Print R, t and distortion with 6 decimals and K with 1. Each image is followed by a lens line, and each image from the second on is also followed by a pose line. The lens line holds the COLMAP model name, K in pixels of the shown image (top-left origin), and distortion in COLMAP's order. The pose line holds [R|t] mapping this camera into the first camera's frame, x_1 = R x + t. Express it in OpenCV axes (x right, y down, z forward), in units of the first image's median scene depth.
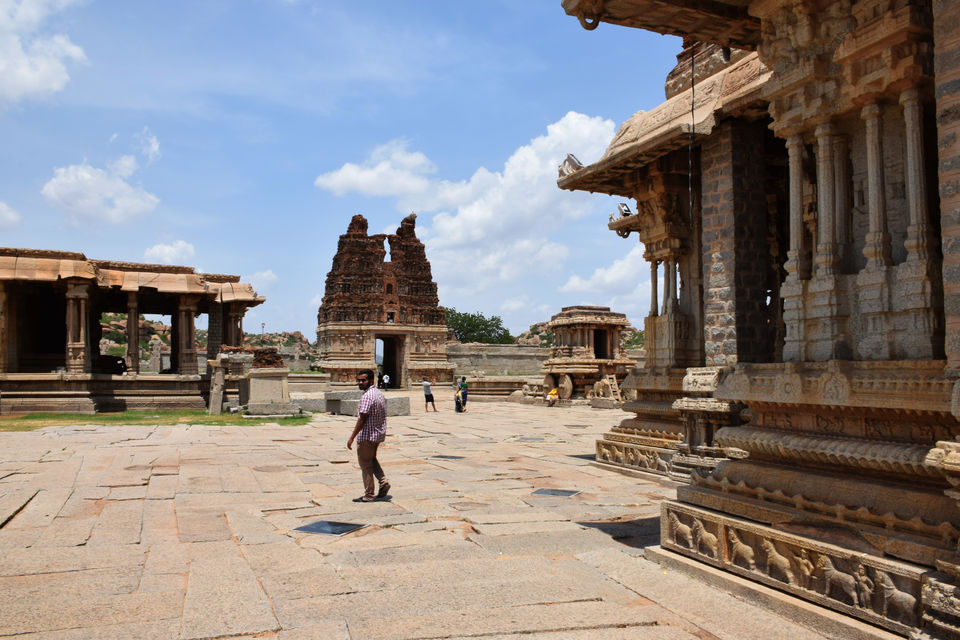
lens RADIAL K [[753.6, 0, 480.0], [0, 753.6, 320.0], [0, 0, 1]] dist [-0.005325, -0.002368]
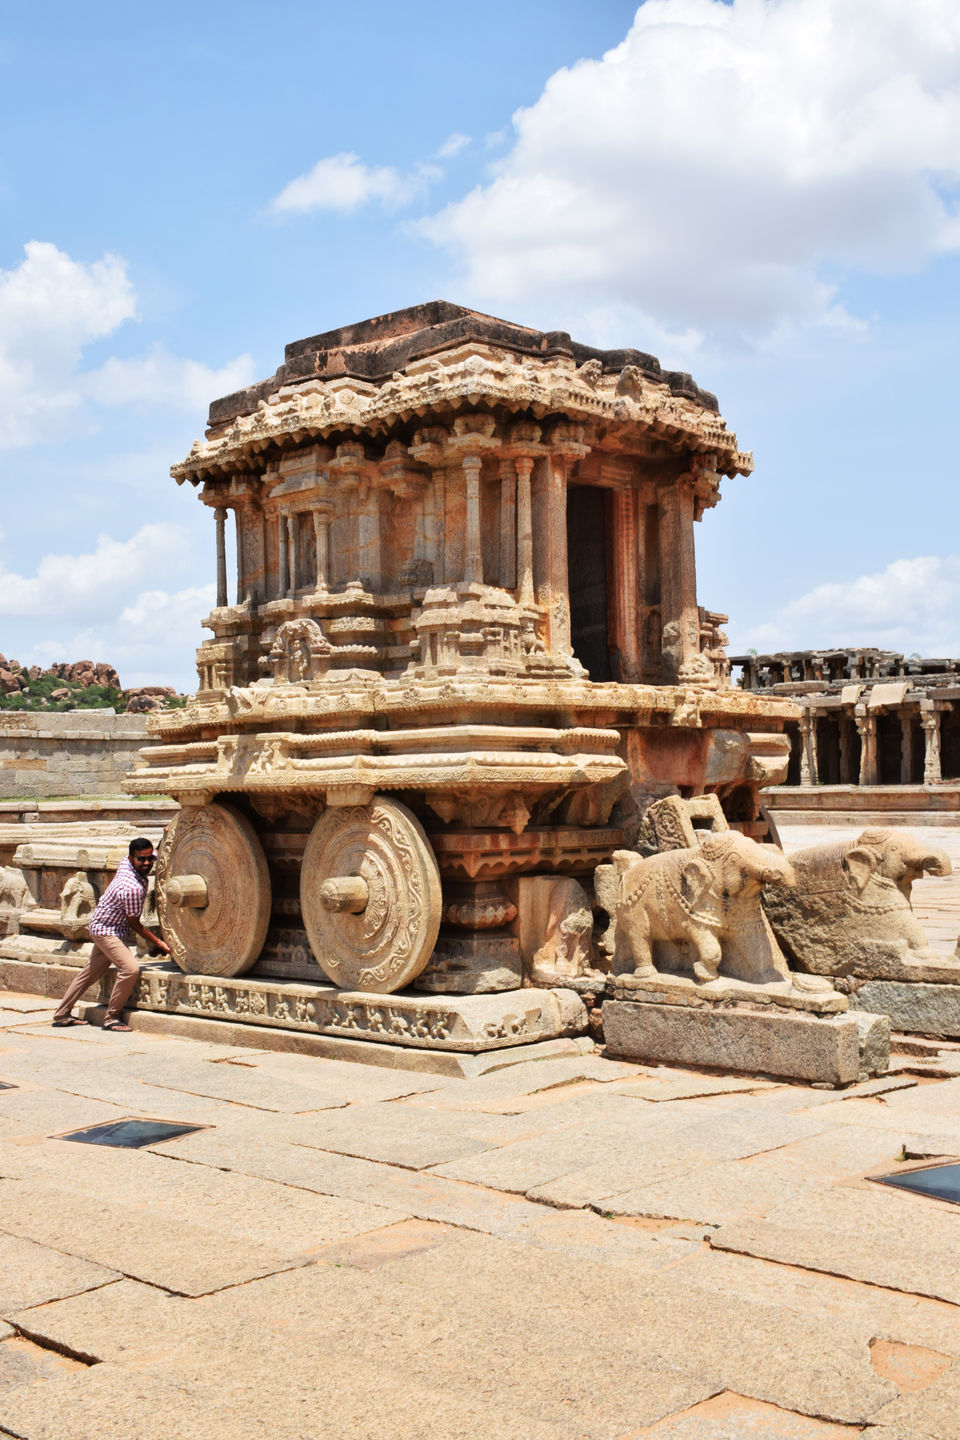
lens RADIAL K [[1623.0, 0, 480.0], [0, 1623.0, 720.0], [0, 0, 1]] dist [-0.177324, -0.002432]
pose [[0.913454, -0.001795, 0.406938, 0.018405], [-0.009873, 0.999598, 0.026570, 0.054450], [-0.406822, -0.028288, 0.913069, 0.789505]]
